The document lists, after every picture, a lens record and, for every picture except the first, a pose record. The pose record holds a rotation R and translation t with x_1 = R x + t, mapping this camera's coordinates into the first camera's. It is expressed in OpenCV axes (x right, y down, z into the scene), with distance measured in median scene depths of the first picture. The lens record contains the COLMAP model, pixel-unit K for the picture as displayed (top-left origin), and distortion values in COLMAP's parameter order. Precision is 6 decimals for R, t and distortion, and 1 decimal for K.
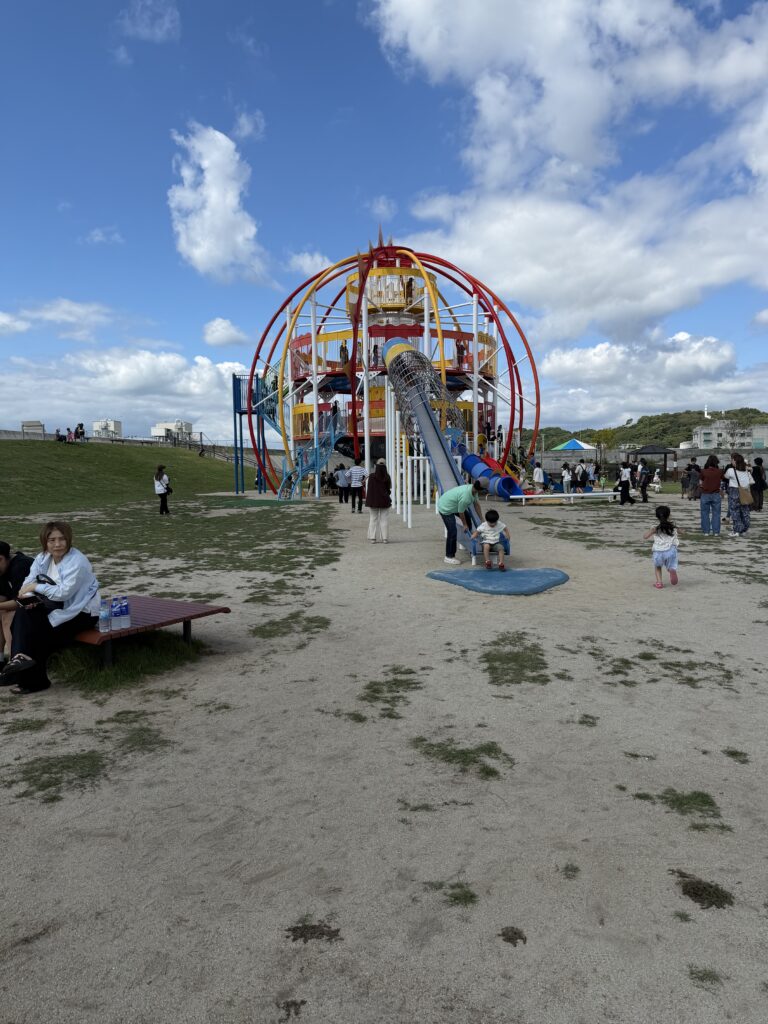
lens RADIAL K [[705.1, 0, 384.0], [0, 705.1, 512.0], [0, 0, 1]] dist [0.004946, 0.001624]
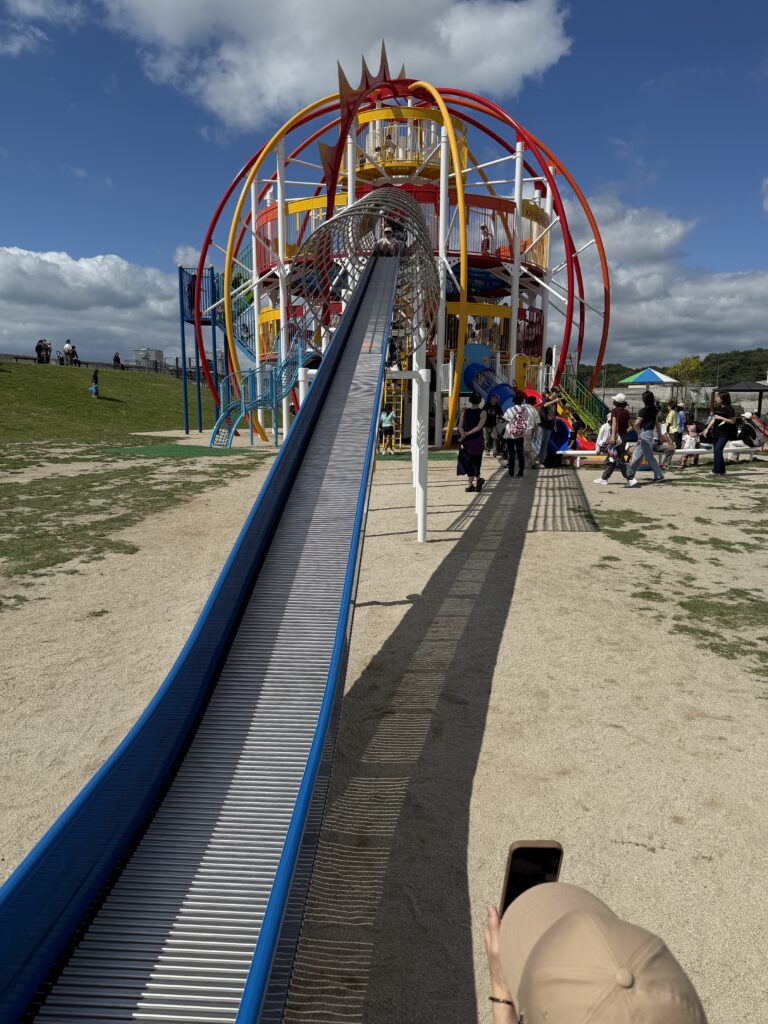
lens RADIAL K [[705.1, 0, 384.0], [0, 705.1, 512.0], [0, 0, 1]] dist [0.004946, 0.001624]
pose [[0.997065, 0.028231, -0.071165, 0.055853], [-0.021683, 0.995599, 0.091168, -0.016515], [0.073425, -0.089357, 0.993289, 0.282435]]
